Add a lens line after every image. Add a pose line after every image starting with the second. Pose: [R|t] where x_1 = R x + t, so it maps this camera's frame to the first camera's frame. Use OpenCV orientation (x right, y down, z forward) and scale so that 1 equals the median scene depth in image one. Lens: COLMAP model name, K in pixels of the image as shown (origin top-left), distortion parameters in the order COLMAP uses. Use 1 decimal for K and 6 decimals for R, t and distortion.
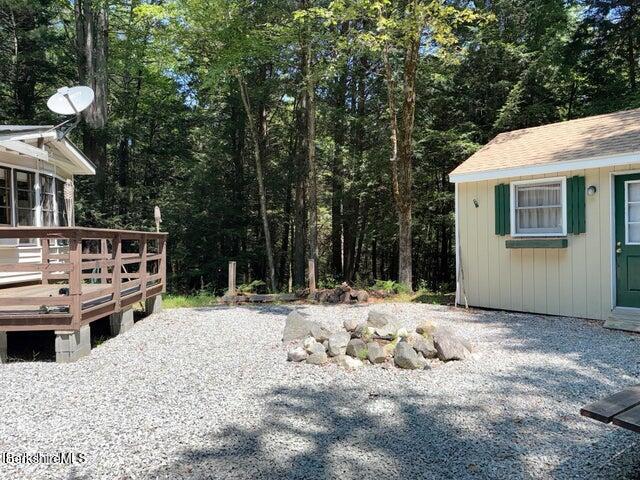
lens RADIAL K [[454.8, 0, 318.8], [0, 454.8, 244.2], [0, 0, 1]] dist [0.019248, -0.030373]
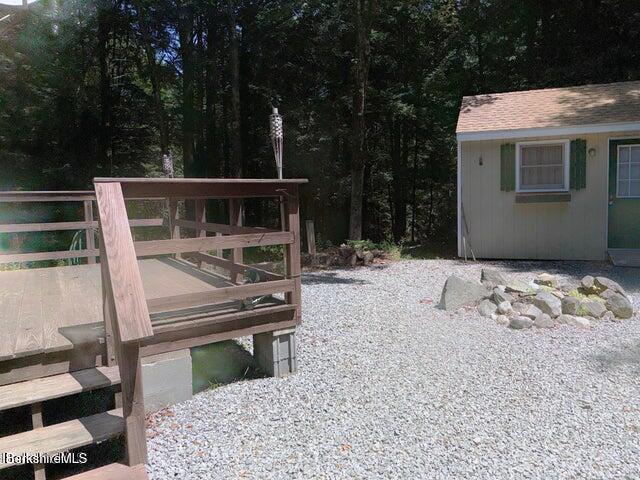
lens RADIAL K [[454.8, 0, 318.8], [0, 454.8, 244.2], [0, 0, 1]] dist [0.019248, -0.030373]
pose [[0.883828, -0.057690, 0.464241, -0.521824], [0.019602, 0.996063, 0.086459, 0.003023], [-0.467401, -0.067314, 0.881479, 0.243721]]
